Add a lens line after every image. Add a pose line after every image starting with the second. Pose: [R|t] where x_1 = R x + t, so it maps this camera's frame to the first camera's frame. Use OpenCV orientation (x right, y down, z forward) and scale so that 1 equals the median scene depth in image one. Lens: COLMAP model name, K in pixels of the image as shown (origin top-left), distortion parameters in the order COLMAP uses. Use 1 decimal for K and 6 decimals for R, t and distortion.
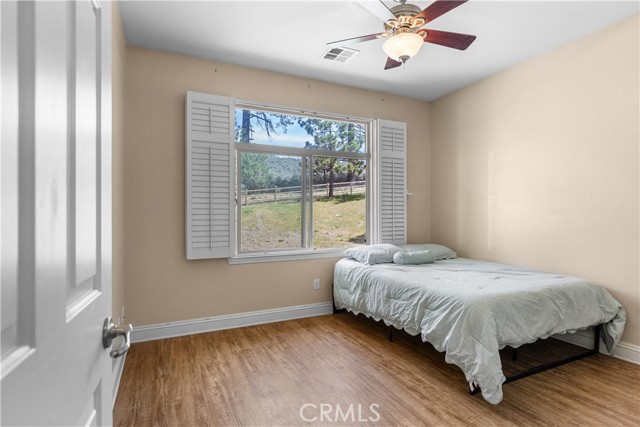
lens RADIAL K [[339.1, 0, 320.0], [0, 339.1, 213.5], [0, 0, 1]] dist [0.000918, 0.000111]
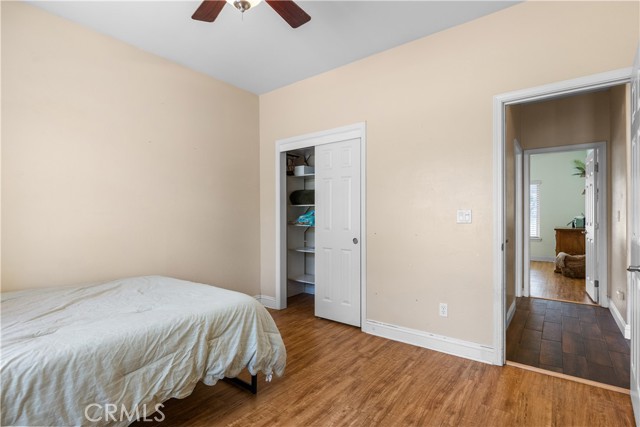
lens RADIAL K [[320.9, 0, 320.0], [0, 320.9, 213.5], [0, 0, 1]] dist [0.001012, 0.000145]
pose [[-0.462111, 0.005347, 0.886806, -0.428433], [0.002747, 0.999986, -0.004598, 0.000527], [-0.886818, 0.000312, -0.462119, 1.089744]]
